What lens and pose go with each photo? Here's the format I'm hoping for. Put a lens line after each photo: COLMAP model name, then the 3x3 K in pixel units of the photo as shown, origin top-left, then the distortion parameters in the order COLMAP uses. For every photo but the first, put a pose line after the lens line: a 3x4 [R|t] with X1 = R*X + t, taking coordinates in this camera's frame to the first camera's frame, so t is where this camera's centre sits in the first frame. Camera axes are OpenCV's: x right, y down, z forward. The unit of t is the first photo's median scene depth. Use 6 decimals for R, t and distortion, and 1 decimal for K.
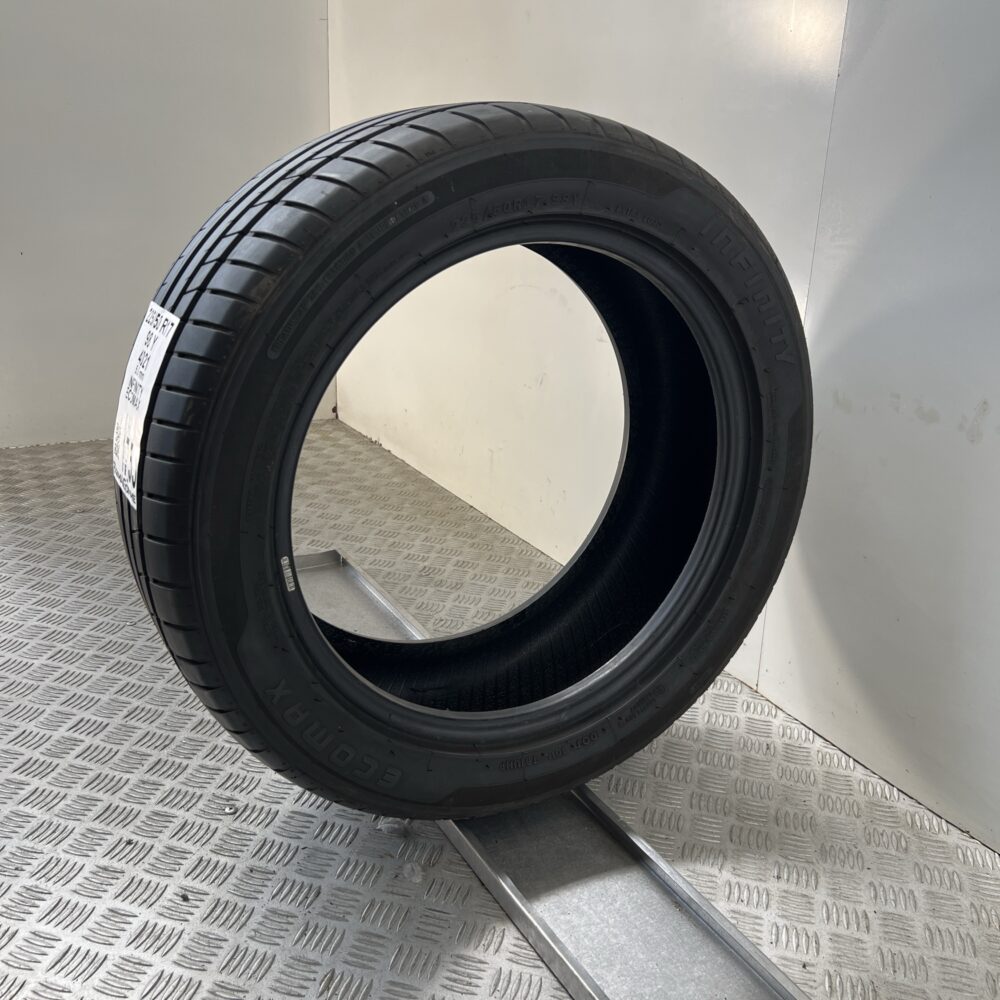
lens RADIAL K [[1056.1, 0, 478.1], [0, 1056.1, 501.2], [0, 0, 1]] dist [0.080347, -0.310555]
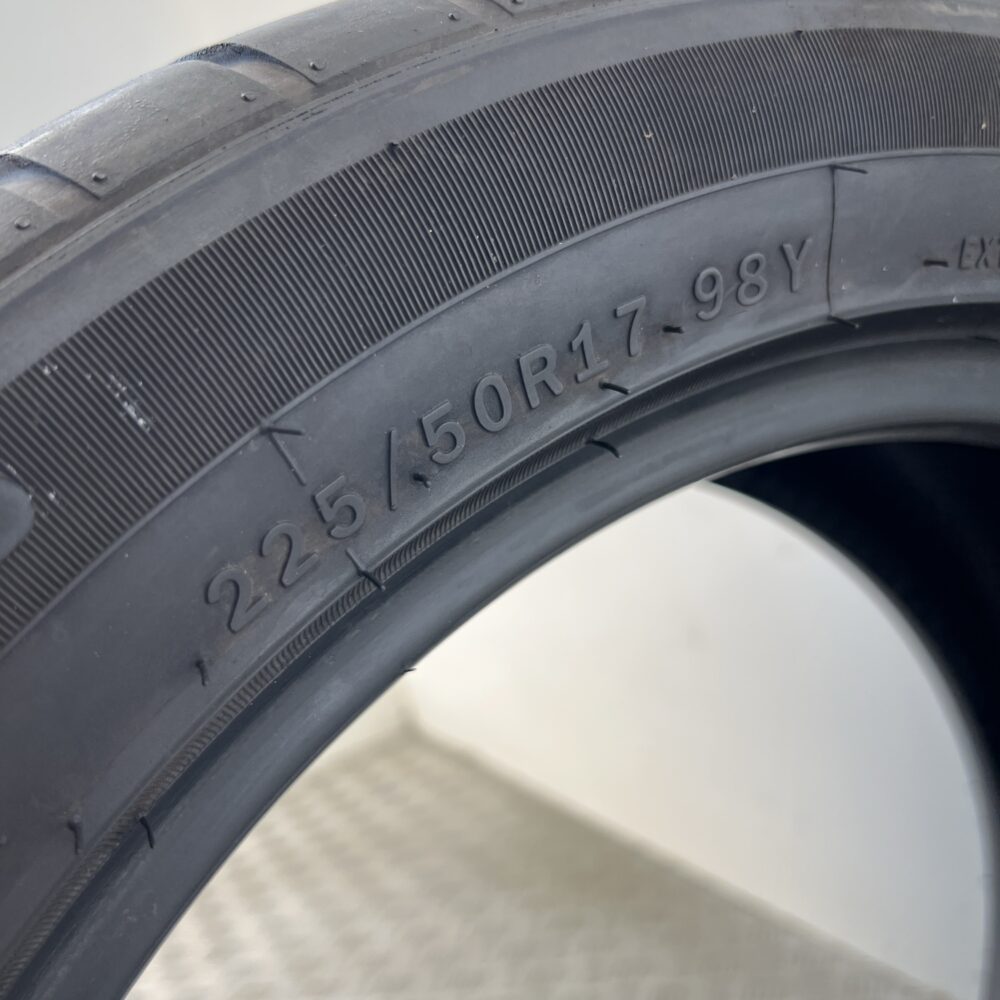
lens RADIAL K [[1056.1, 0, 478.1], [0, 1056.1, 501.2], [0, 0, 1]] dist [0.080347, -0.310555]
pose [[0.944745, -0.316102, -0.086814, 0.035196], [0.294135, 0.934348, -0.201193, -0.222455], [0.144712, 0.164541, 0.975697, 0.814060]]
